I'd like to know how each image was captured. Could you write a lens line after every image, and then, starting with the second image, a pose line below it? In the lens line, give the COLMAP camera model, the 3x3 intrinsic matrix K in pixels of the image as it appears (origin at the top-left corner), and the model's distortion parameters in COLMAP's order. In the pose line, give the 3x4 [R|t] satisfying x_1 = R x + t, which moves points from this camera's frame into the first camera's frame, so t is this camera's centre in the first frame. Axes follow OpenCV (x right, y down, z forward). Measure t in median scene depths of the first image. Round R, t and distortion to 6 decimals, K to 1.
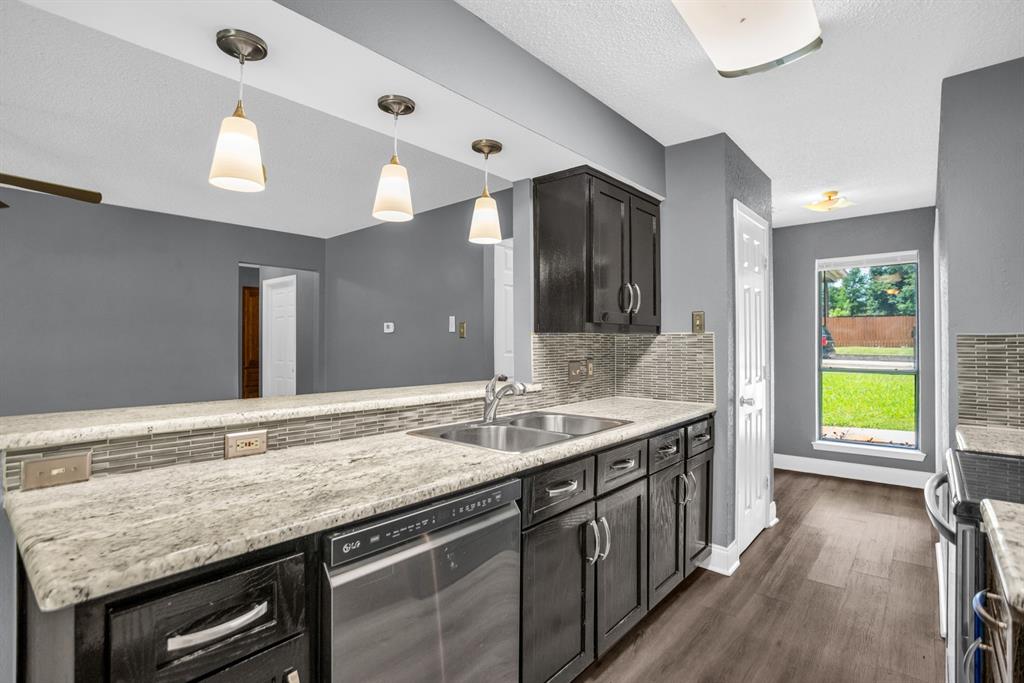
lens RADIAL K [[504.1, 0, 526.4], [0, 504.1, 336.7], [0, 0, 1]] dist [-0.038622, 0.013682]
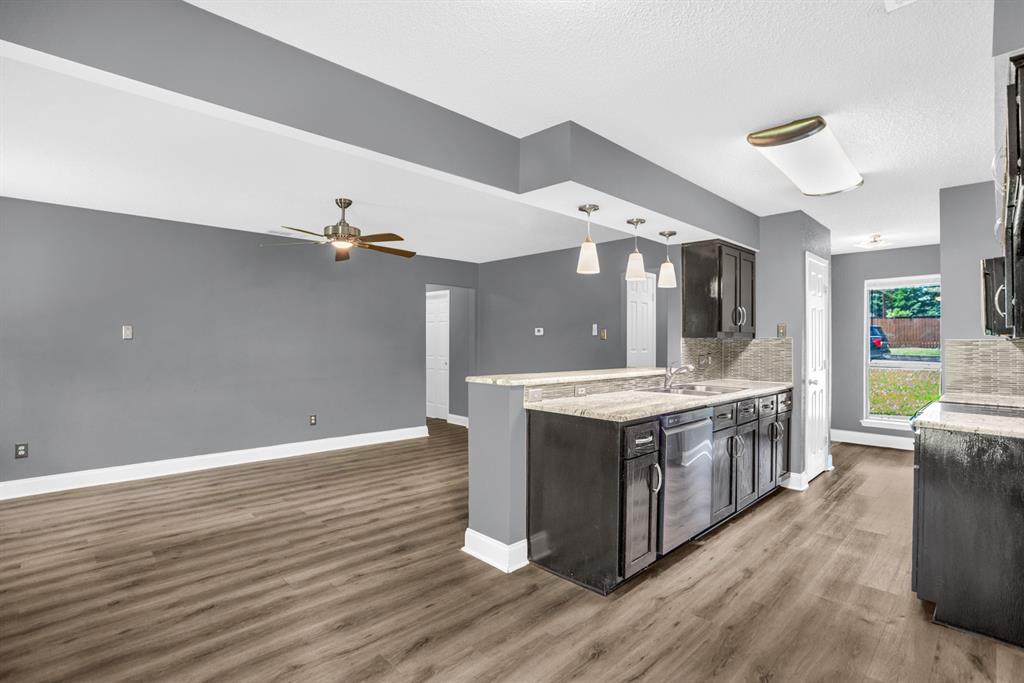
lens RADIAL K [[504.1, 0, 519.0], [0, 504.1, 338.2], [0, 0, 1]] dist [-0.038622, 0.013682]
pose [[0.995575, 0.003681, -0.093896, -0.313085], [-0.003226, 0.999982, 0.004993, -0.010665], [0.093912, -0.004668, 0.995570, -0.599763]]
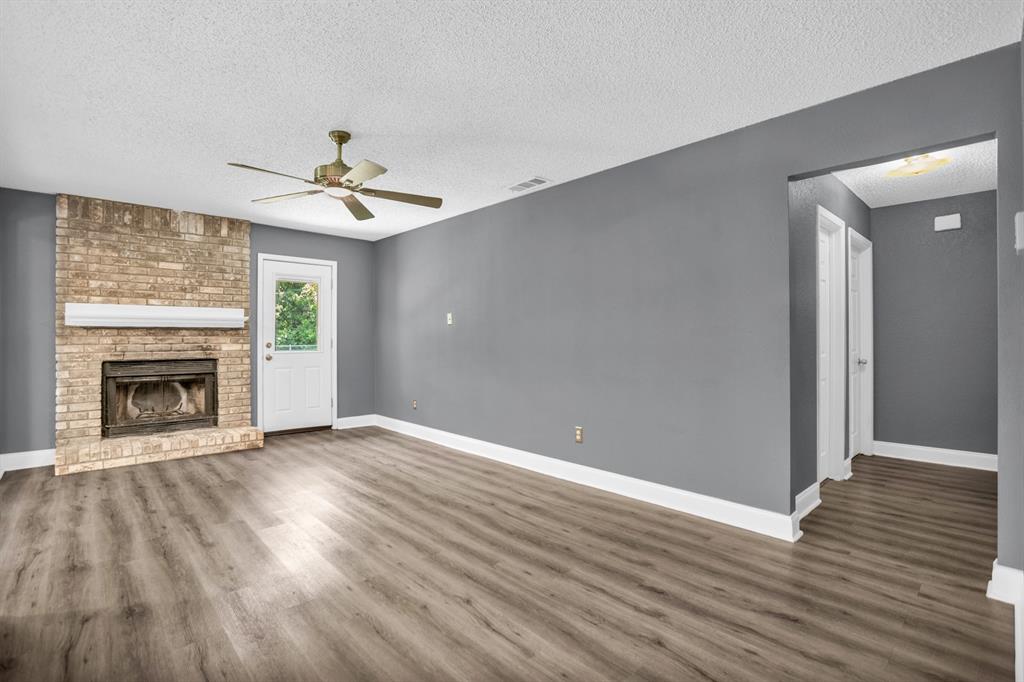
lens RADIAL K [[478.2, 0, 508.6], [0, 478.2, 344.8], [0, 0, 1]] dist [-0.042989, 0.008459]
pose [[-0.128920, 0.015104, -0.991540, 0.015401], [0.009162, 0.999859, 0.014039, 0.050202], [0.991613, -0.007275, -0.129040, 1.210138]]
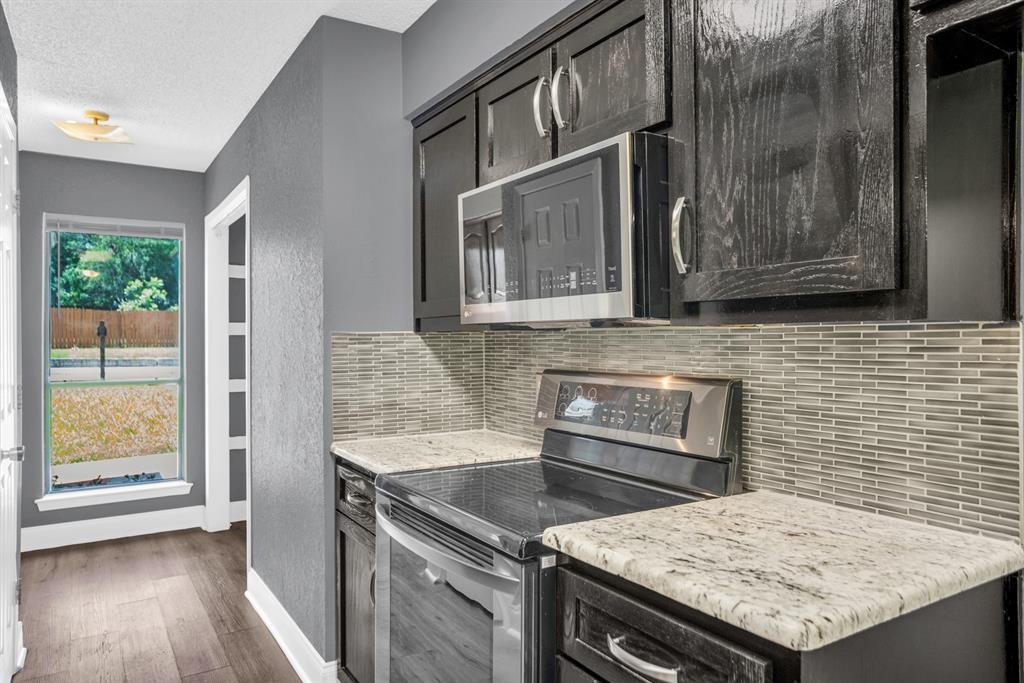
lens RADIAL K [[658.9, 0, 509.2], [0, 658.9, 337.6], [0, 0, 1]] dist [-0.004577, -0.001193]
pose [[0.306345, 0.006782, 0.951896, -0.057726], [-0.010192, 0.999941, -0.003844, 0.003753], [-0.951866, -0.008525, 0.306396, 0.267960]]
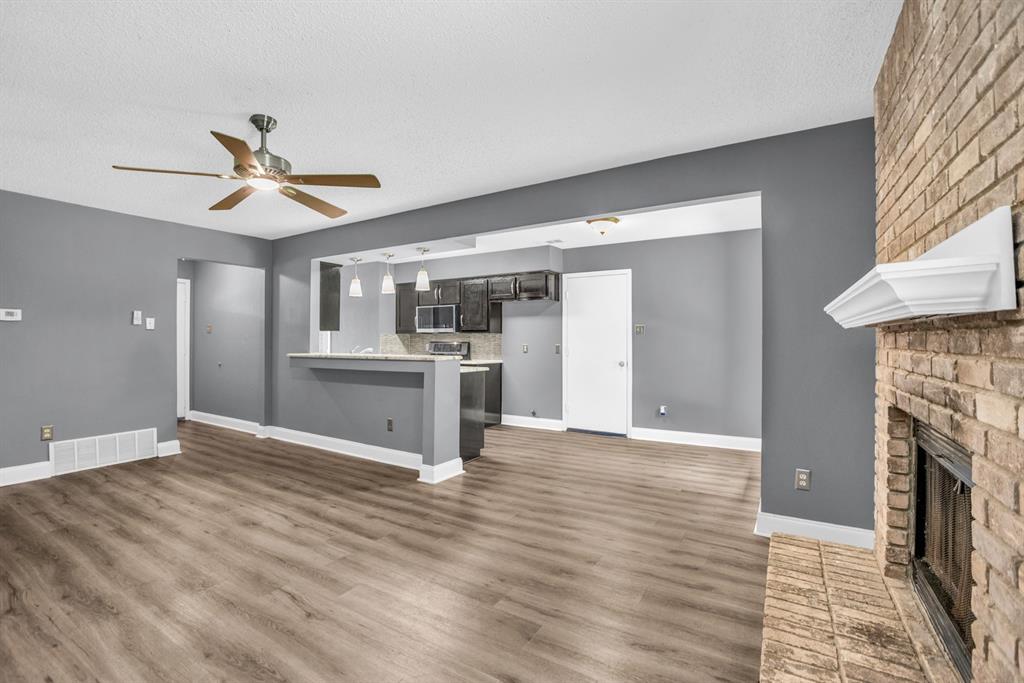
lens RADIAL K [[451.4, 0, 504.3], [0, 451.4, 343.9], [0, 0, 1]] dist [-0.047555, 0.007072]
pose [[-0.138035, -0.008341, 0.990392, -1.798160], [-0.012061, 0.999905, 0.006740, 0.026068], [-0.990354, -0.011015, -0.138122, 0.394415]]
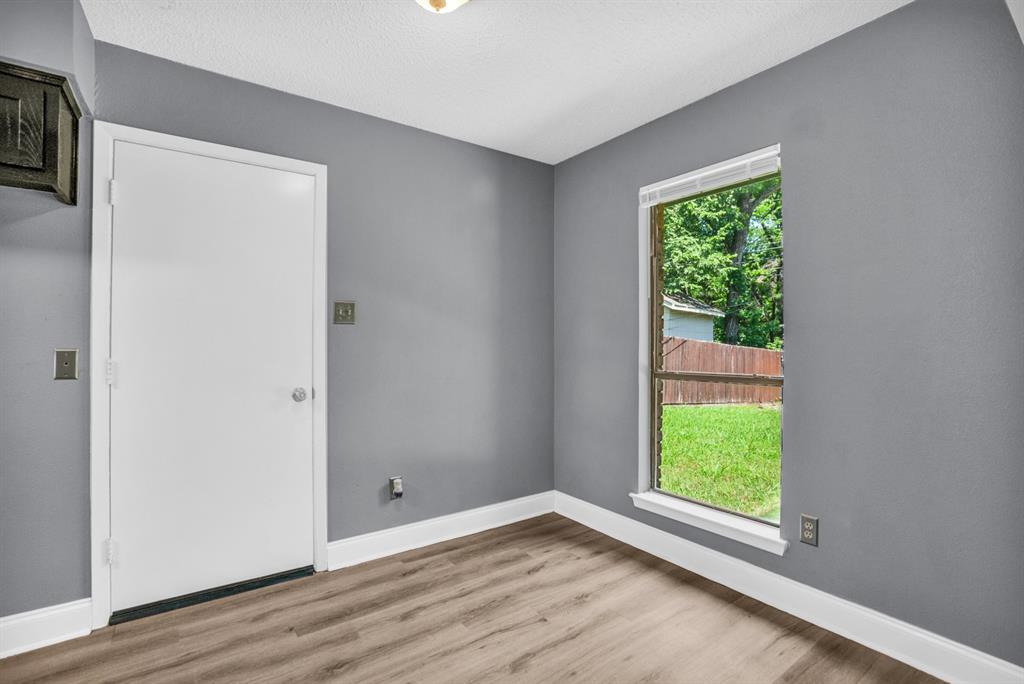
lens RADIAL K [[478.2, 0, 513.9], [0, 478.2, 338.7], [0, 0, 1]] dist [-0.042989, 0.008459]
pose [[-0.968365, 0.001016, 0.249537, -0.535999], [-0.003525, 0.999836, -0.017752, 0.035241], [-0.249514, -0.018070, -0.968203, 0.326095]]
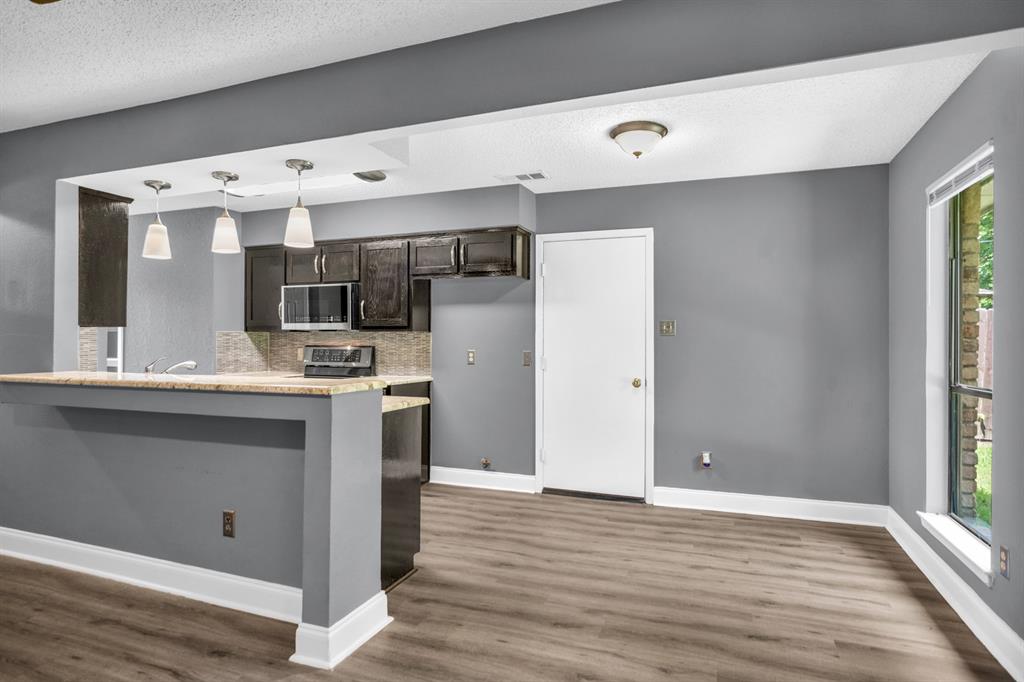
lens RADIAL K [[573.6, 0, 502.4], [0, 573.6, 336.6], [0, 0, 1]] dist [-0.012625, 0.008905]
pose [[-0.318796, 0.001712, 0.947822, -1.278229], [-0.011956, 0.999912, -0.005828, 0.010774], [-0.947748, -0.013190, -0.318747, 0.441303]]
